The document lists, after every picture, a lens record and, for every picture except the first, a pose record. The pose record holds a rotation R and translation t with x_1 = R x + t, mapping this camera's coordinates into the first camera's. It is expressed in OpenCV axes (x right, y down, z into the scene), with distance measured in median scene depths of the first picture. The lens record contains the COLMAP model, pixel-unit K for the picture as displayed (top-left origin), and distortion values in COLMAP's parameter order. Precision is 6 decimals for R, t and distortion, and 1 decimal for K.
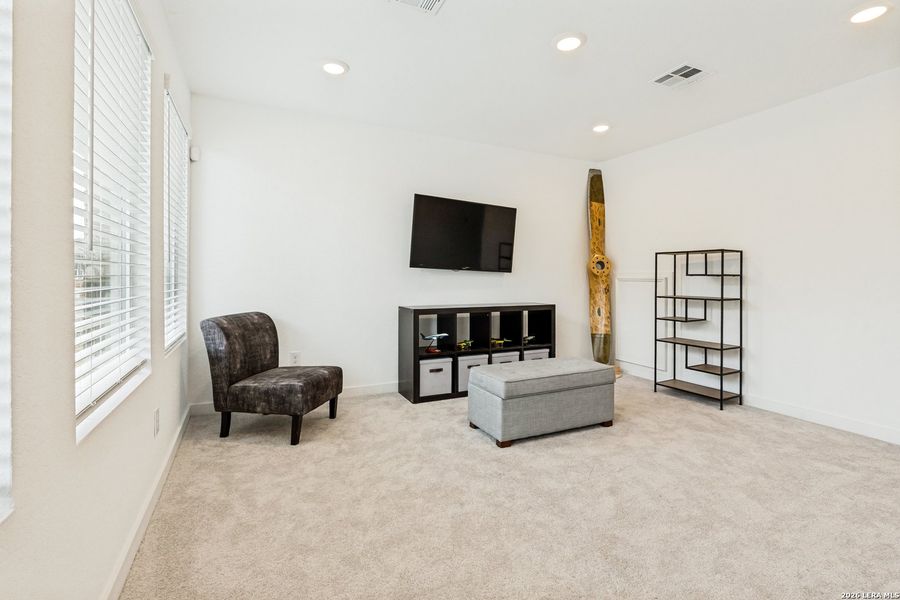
lens RADIAL K [[404.8, 0, 444.3], [0, 404.8, 277.9], [0, 0, 1]] dist [-0.000622, -0.000133]
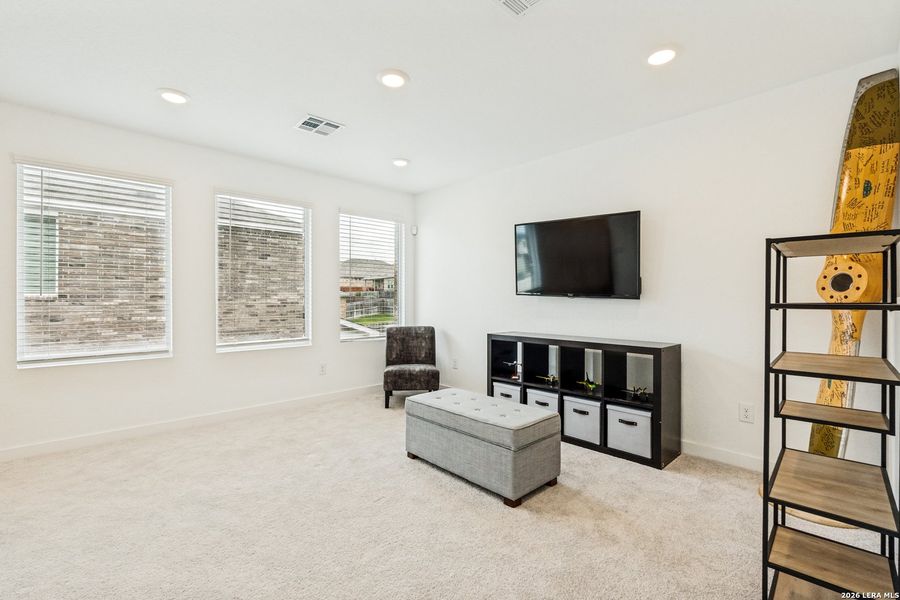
lens RADIAL K [[400.7, 0, 449.2], [0, 400.7, 289.9], [0, 0, 1]] dist [-0.002716, -0.000136]
pose [[0.298398, -0.032366, -0.953893, 0.810121], [-0.016855, 0.999090, -0.039172, 0.003639], [0.954293, 0.027766, 0.297581, 0.504904]]
